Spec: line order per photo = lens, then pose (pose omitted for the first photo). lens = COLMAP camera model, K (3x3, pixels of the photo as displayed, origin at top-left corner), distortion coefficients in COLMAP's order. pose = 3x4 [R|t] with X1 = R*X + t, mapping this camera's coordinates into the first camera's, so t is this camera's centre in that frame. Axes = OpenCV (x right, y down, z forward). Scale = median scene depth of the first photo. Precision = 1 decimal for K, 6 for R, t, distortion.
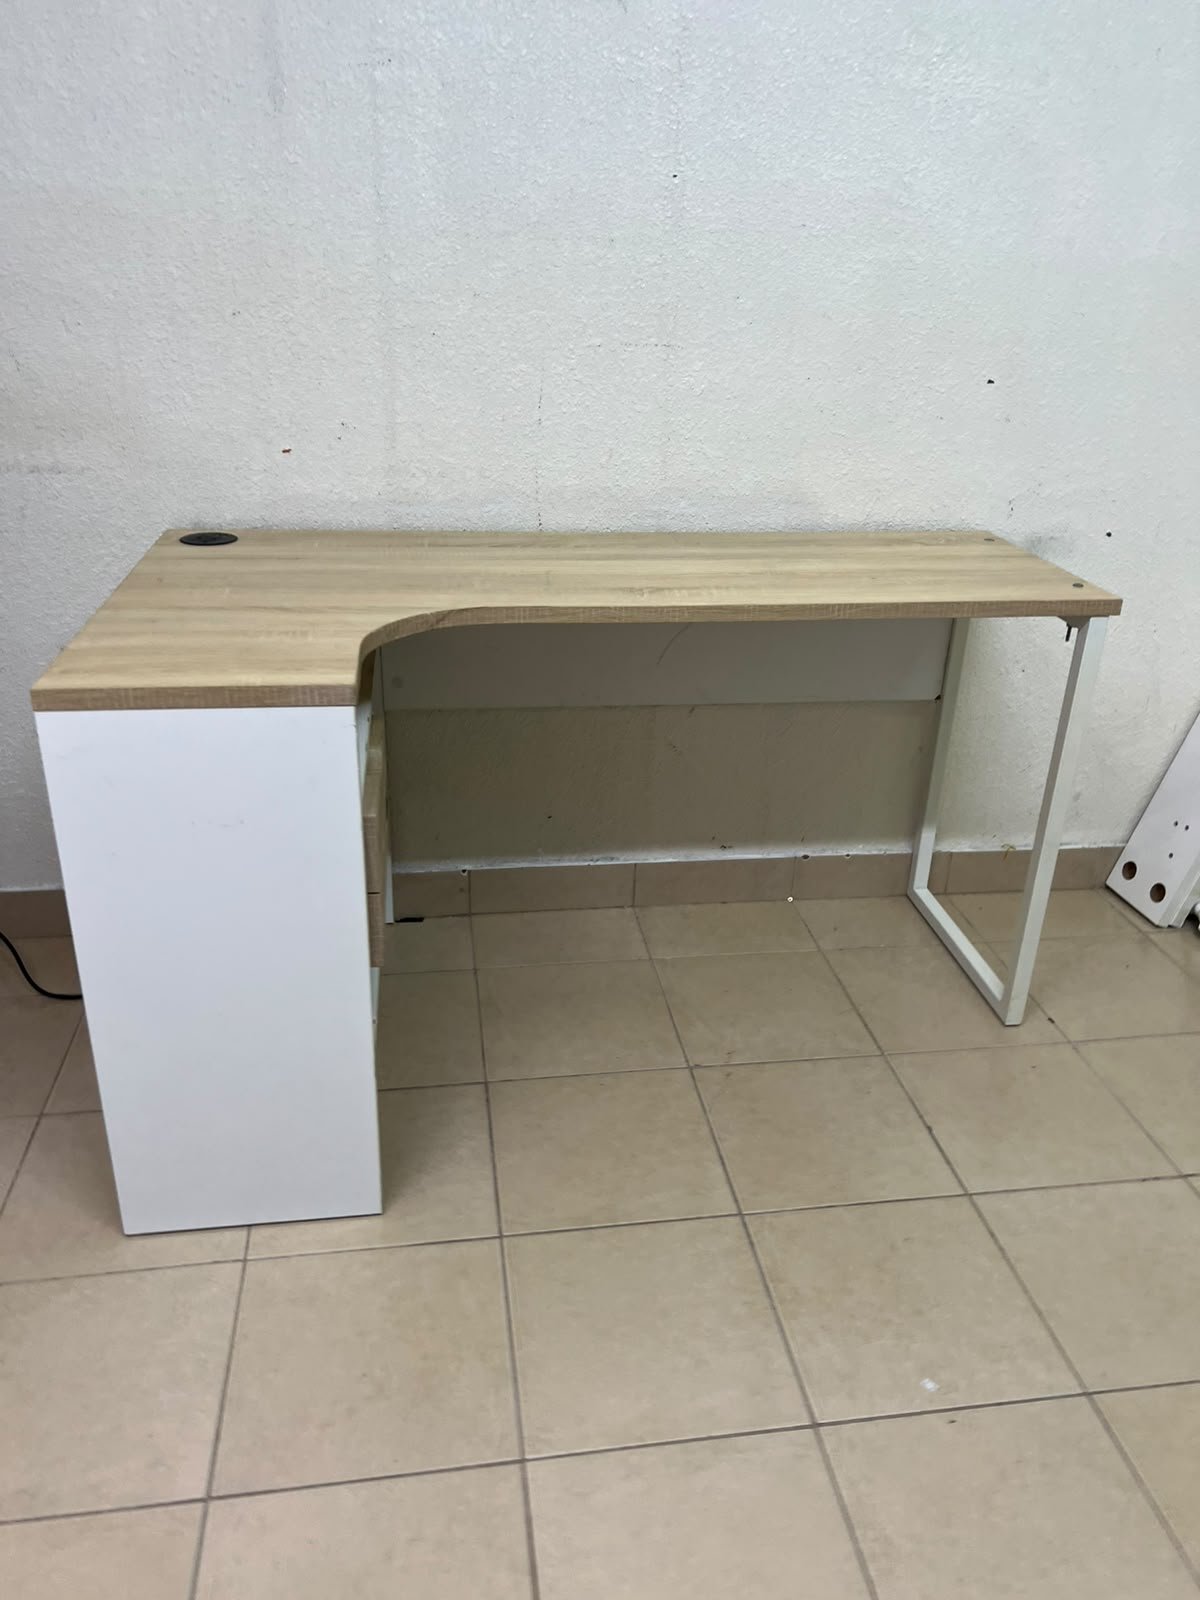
lens RADIAL K [[1206.3, 0, 611.7], [0, 1206.3, 804.0], [0, 0, 1]] dist [0.046462, -0.053617]
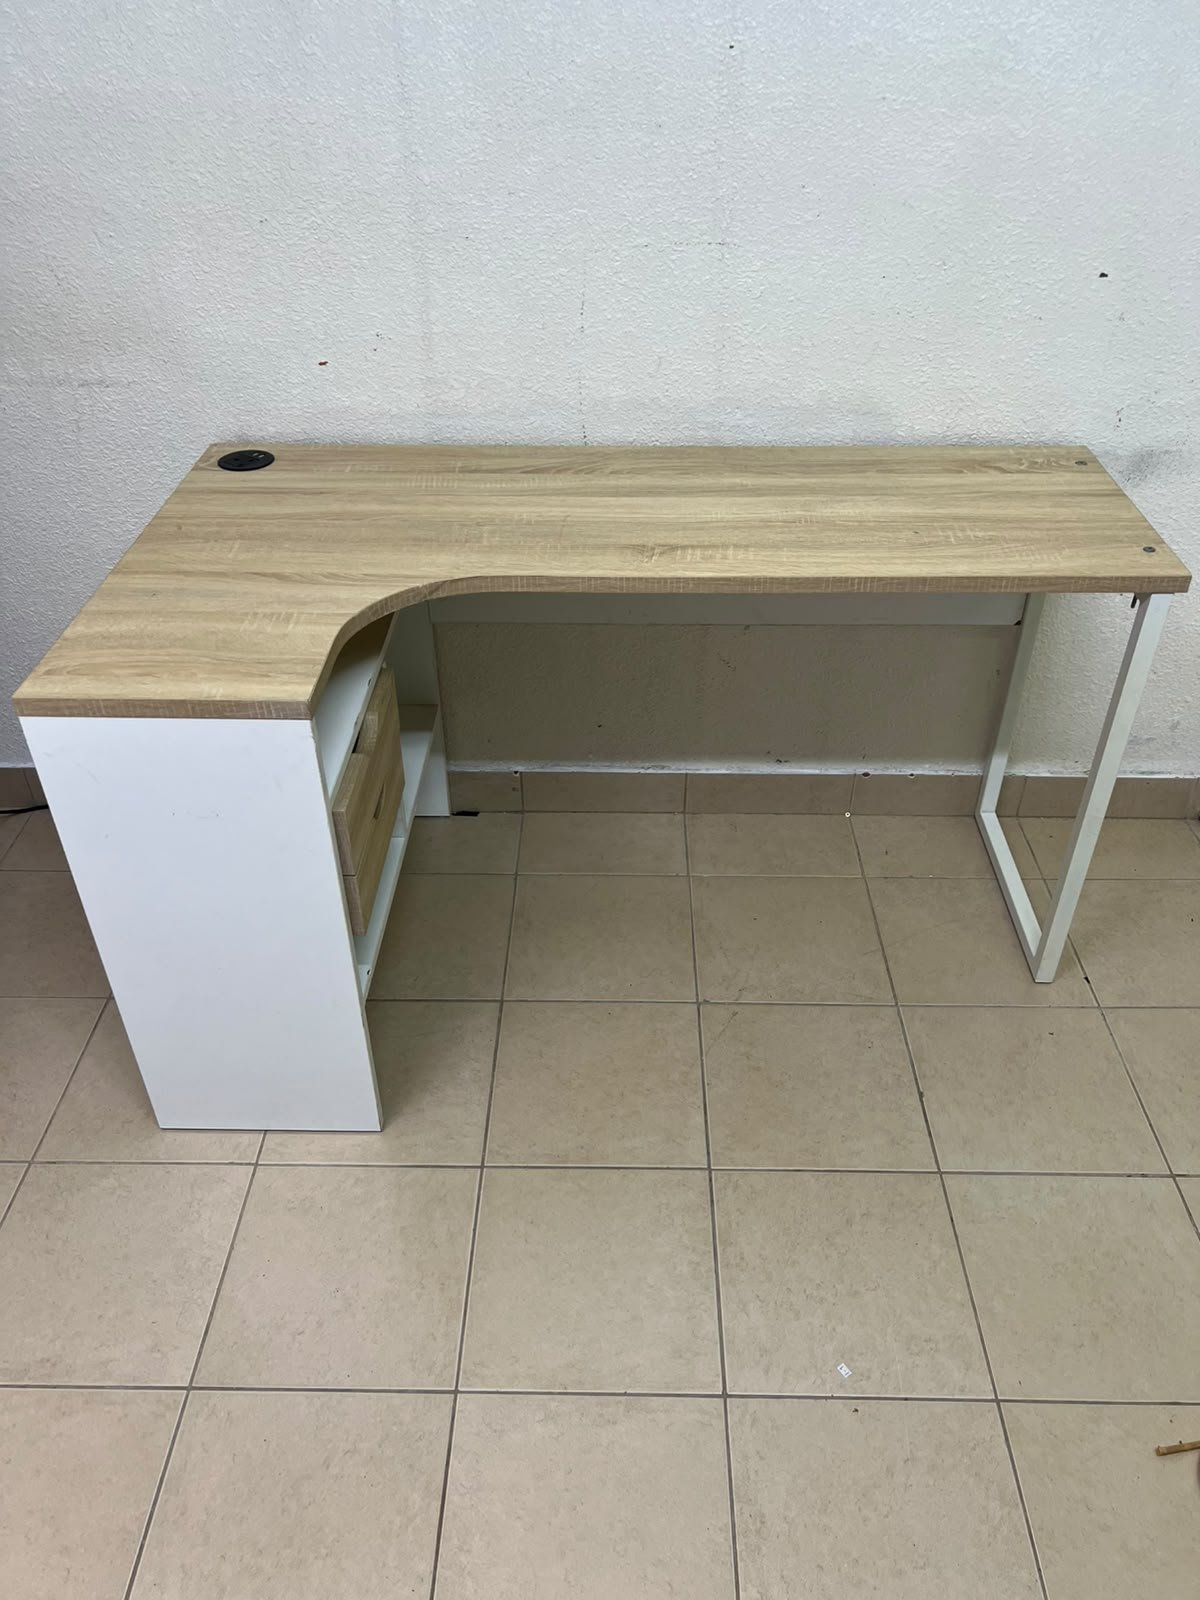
lens RADIAL K [[1206.3, 0, 598.8], [0, 1206.3, 805.1], [0, 0, 1]] dist [0.046462, -0.053617]
pose [[0.984139, 0.072261, -0.162015, 0.139964], [-0.036983, 0.976783, 0.211013, -0.165649], [0.173501, -0.201674, 0.963963, 0.028297]]
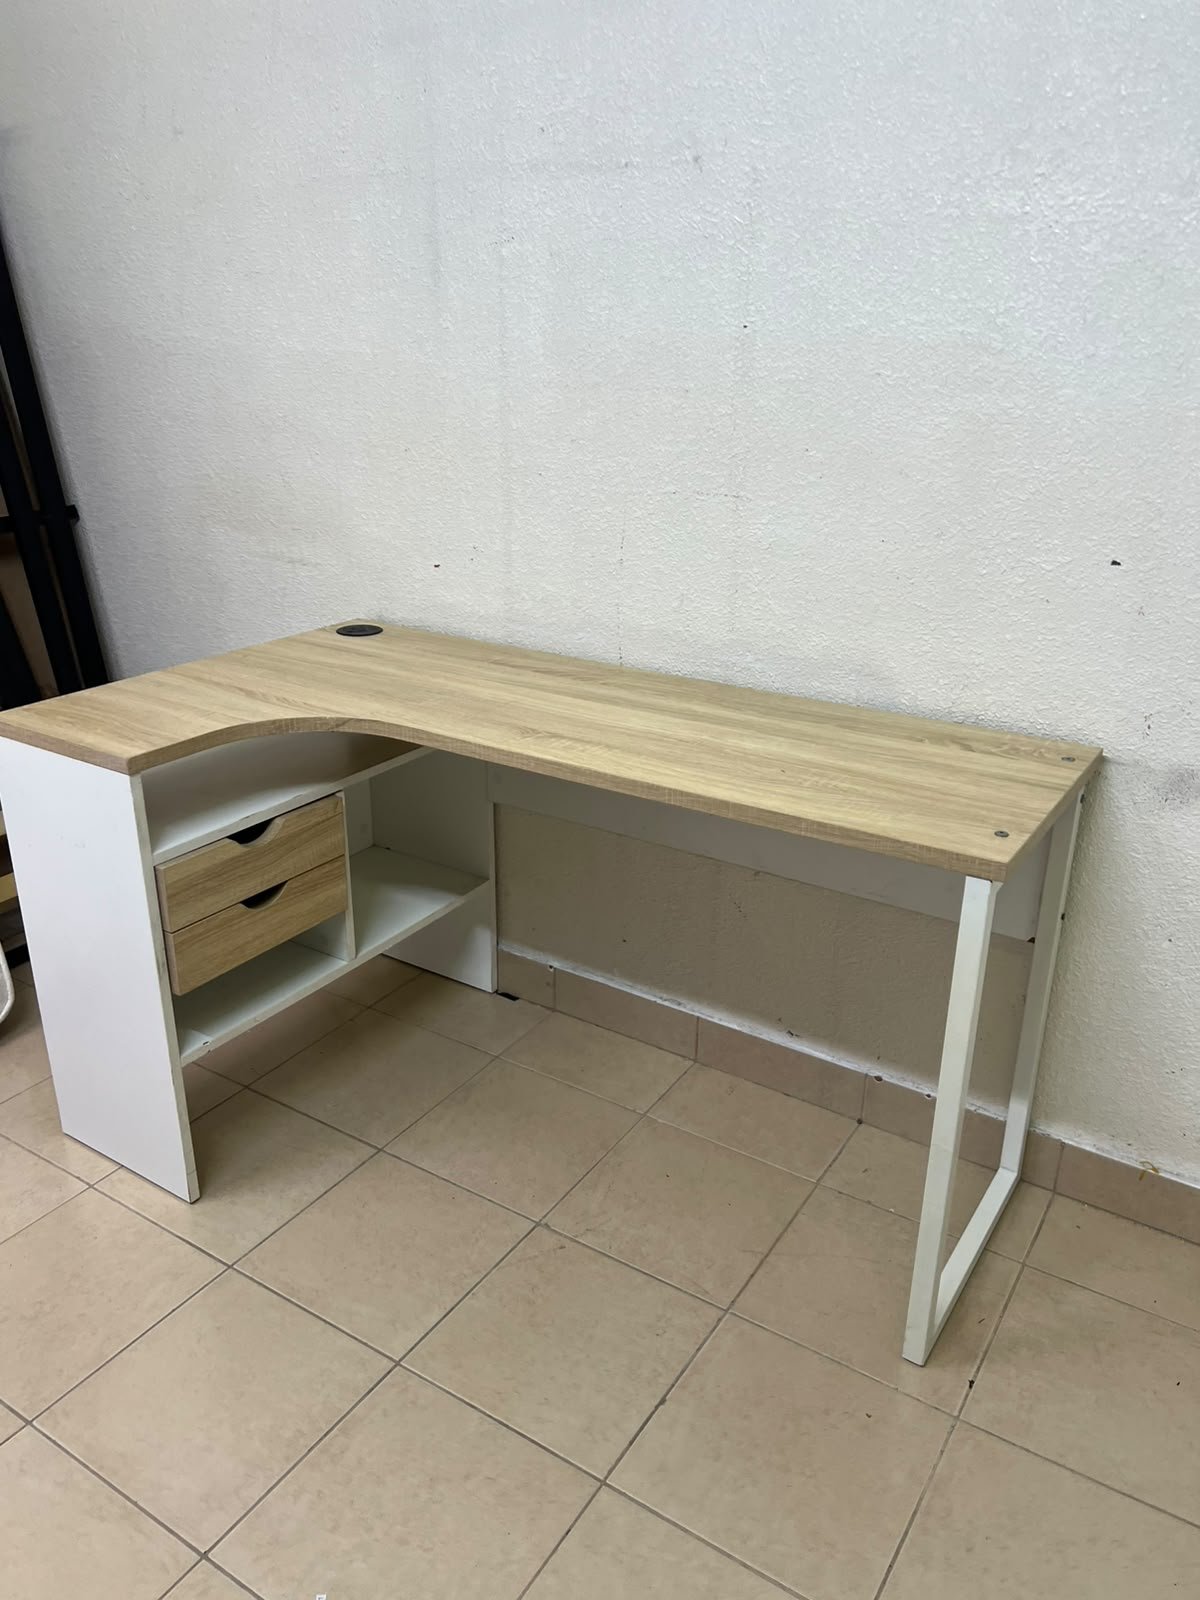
lens RADIAL K [[1206.3, 0, 588.7], [0, 1206.3, 805.8], [0, 0, 1]] dist [0.046462, -0.053617]
pose [[0.743116, 0.221489, -0.631444, 0.653657], [-0.259803, 0.965105, 0.032776, -0.150599], [0.616669, 0.139694, 0.774729, 0.233274]]
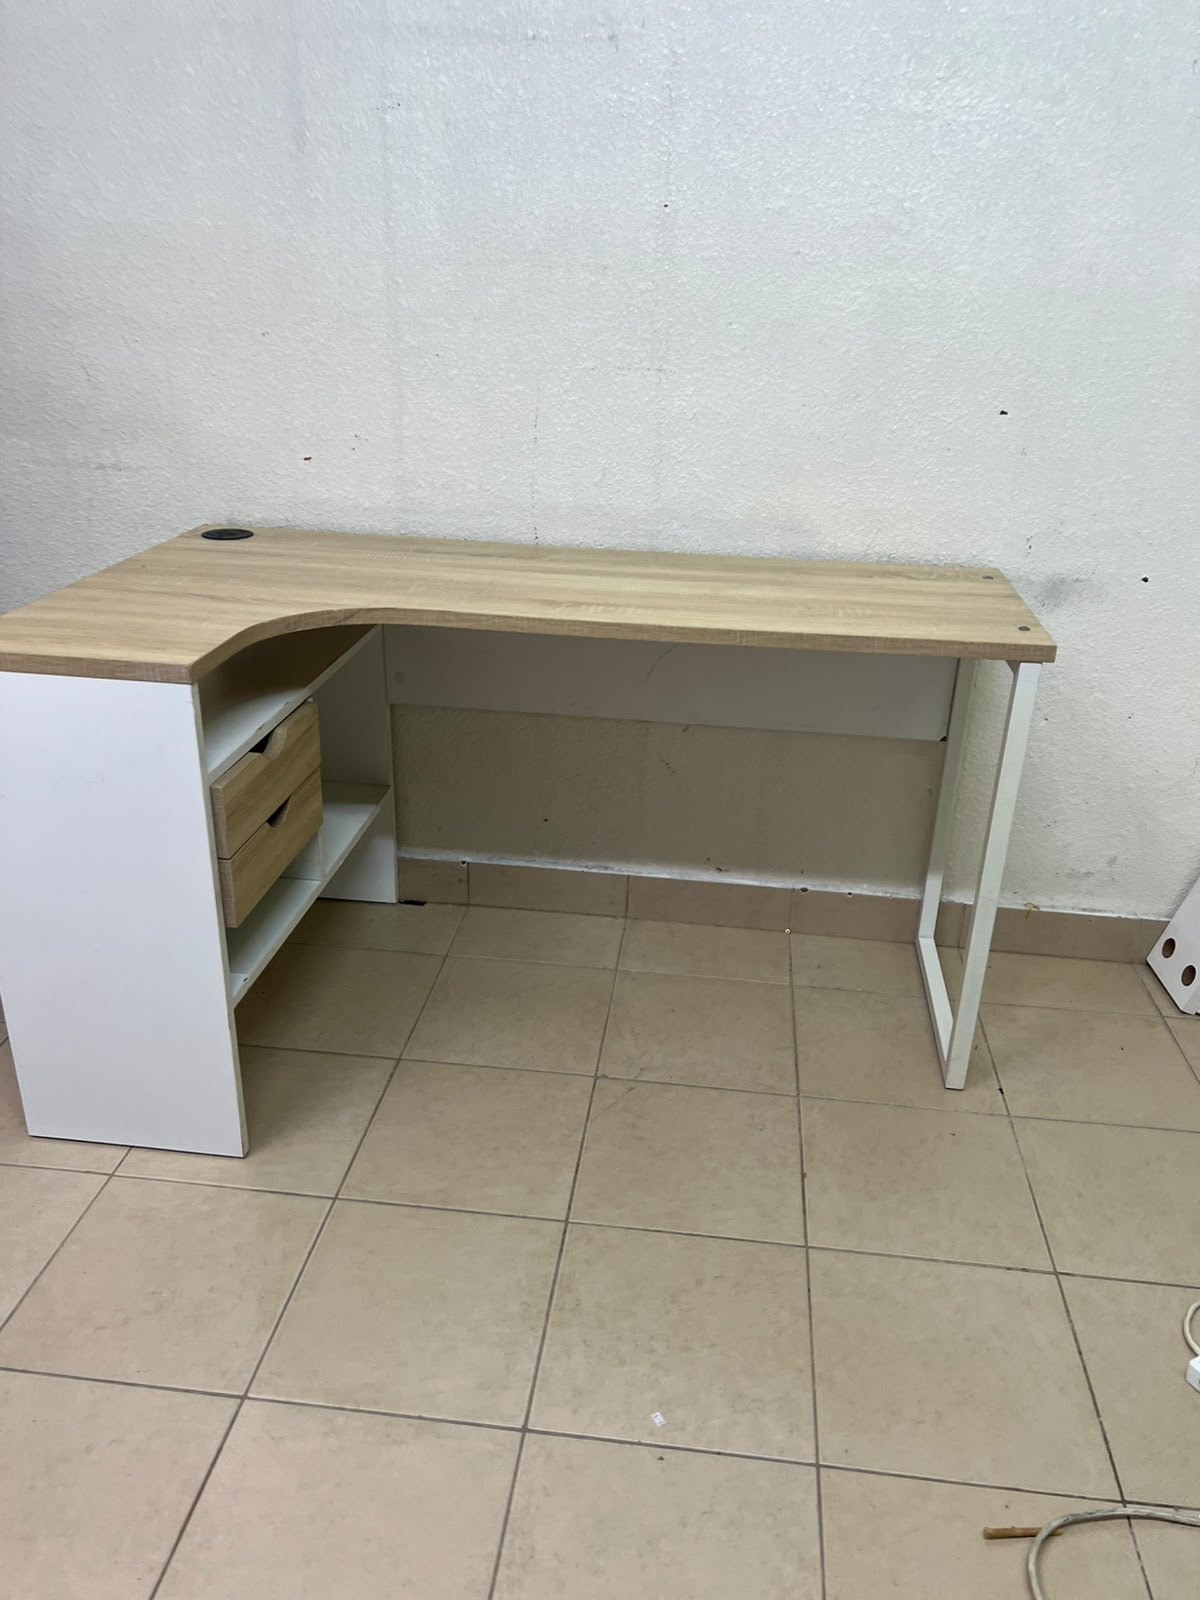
lens RADIAL K [[1206.3, 0, 613.0], [0, 1206.3, 794.7], [0, 0, 1]] dist [0.046462, -0.053617]
pose [[0.964866, 0.102211, -0.242048, 0.308767], [-0.107729, 0.994134, -0.009638, -0.008475], [0.239642, 0.035375, 0.970217, 0.013773]]
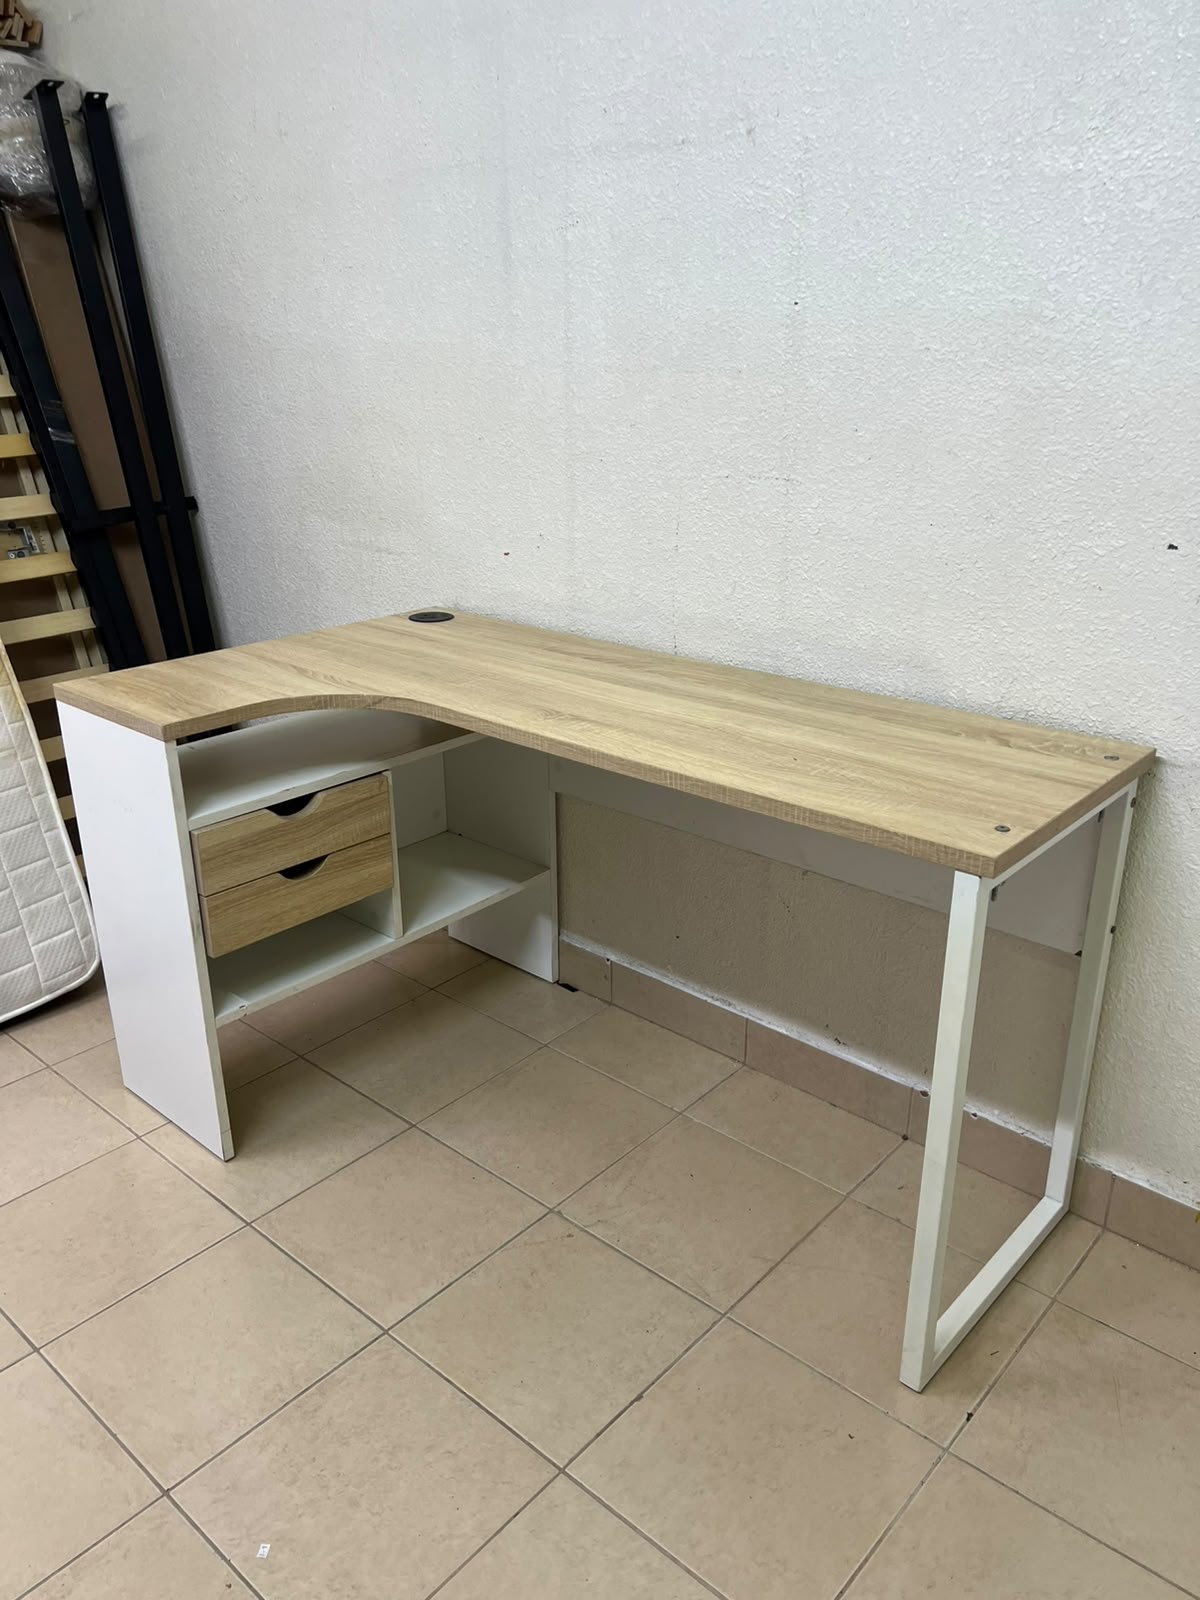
lens RADIAL K [[1206.3, 0, 592.8], [0, 1206.3, 815.3], [0, 0, 1]] dist [0.046462, -0.053617]
pose [[0.632768, 0.248218, -0.733480, 0.737026], [-0.293262, 0.953490, 0.069677, -0.162341], [0.716661, 0.171012, 0.676130, 0.327682]]
